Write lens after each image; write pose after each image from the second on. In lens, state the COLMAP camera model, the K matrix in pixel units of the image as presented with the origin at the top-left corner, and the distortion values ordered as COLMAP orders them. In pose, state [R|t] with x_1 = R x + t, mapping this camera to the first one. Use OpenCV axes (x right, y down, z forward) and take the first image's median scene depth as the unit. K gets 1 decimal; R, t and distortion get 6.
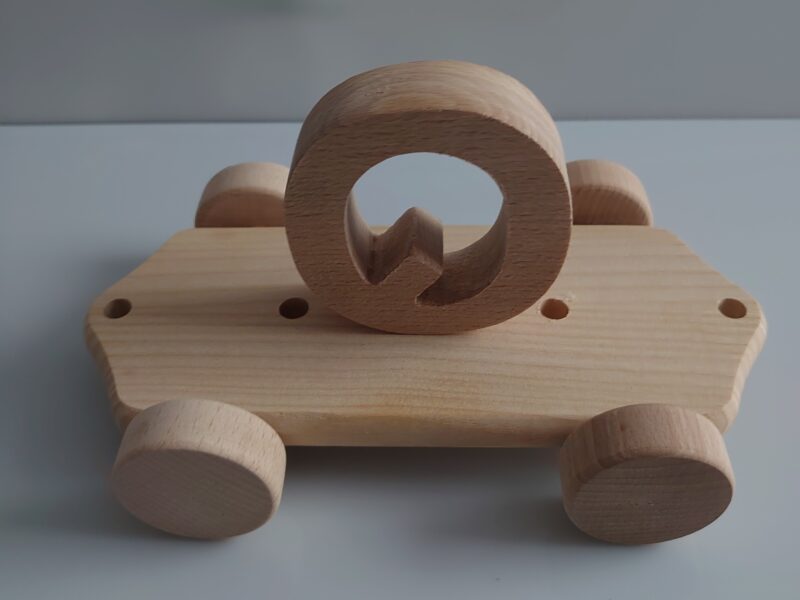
lens RADIAL K [[702.1, 0, 406.6], [0, 702.1, 266.2], [0, 0, 1]] dist [0.017680, -0.320109]
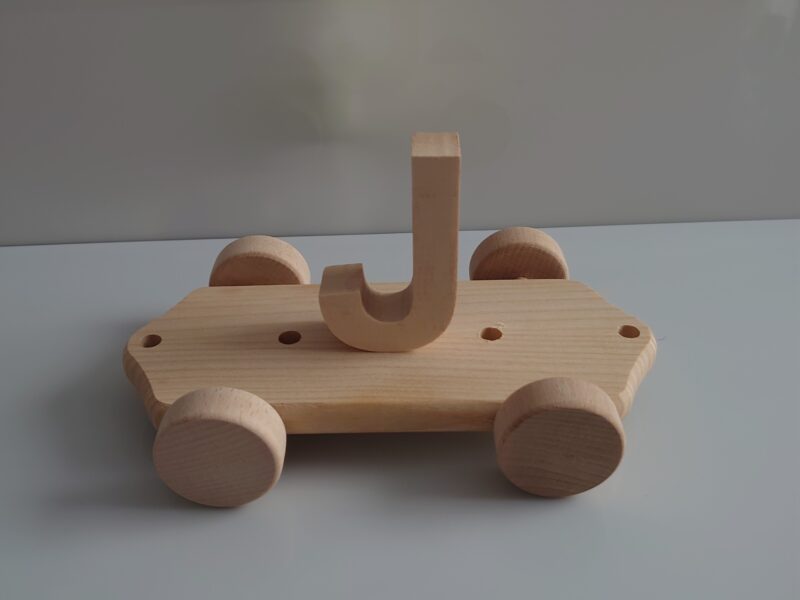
lens RADIAL K [[693.4, 0, 400.0], [0, 693.4, 300.0], [0, 0, 1]] dist [0.014685, -0.298909]
pose [[0.999280, -0.016431, 0.034188, -0.000759], [0.021250, 0.989097, -0.145728, 0.201580], [-0.031421, 0.146349, 0.988734, -0.304444]]
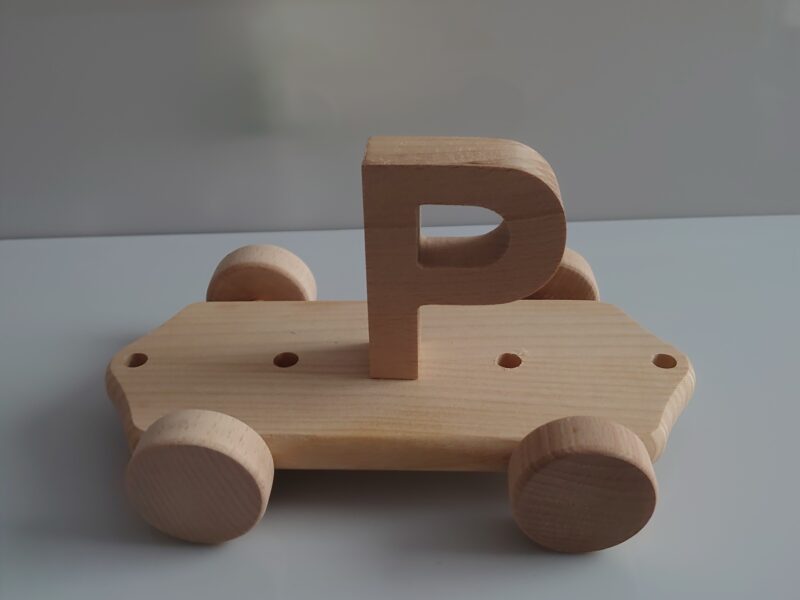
lens RADIAL K [[706.0, 0, 405.9], [0, 706.0, 303.2], [0, 0, 1]] dist [0.012936, -0.319733]
pose [[0.999965, 0.004367, -0.007180, 0.051883], [-0.005476, 0.986702, -0.162447, 0.174190], [0.006375, 0.162481, 0.986691, -0.191361]]
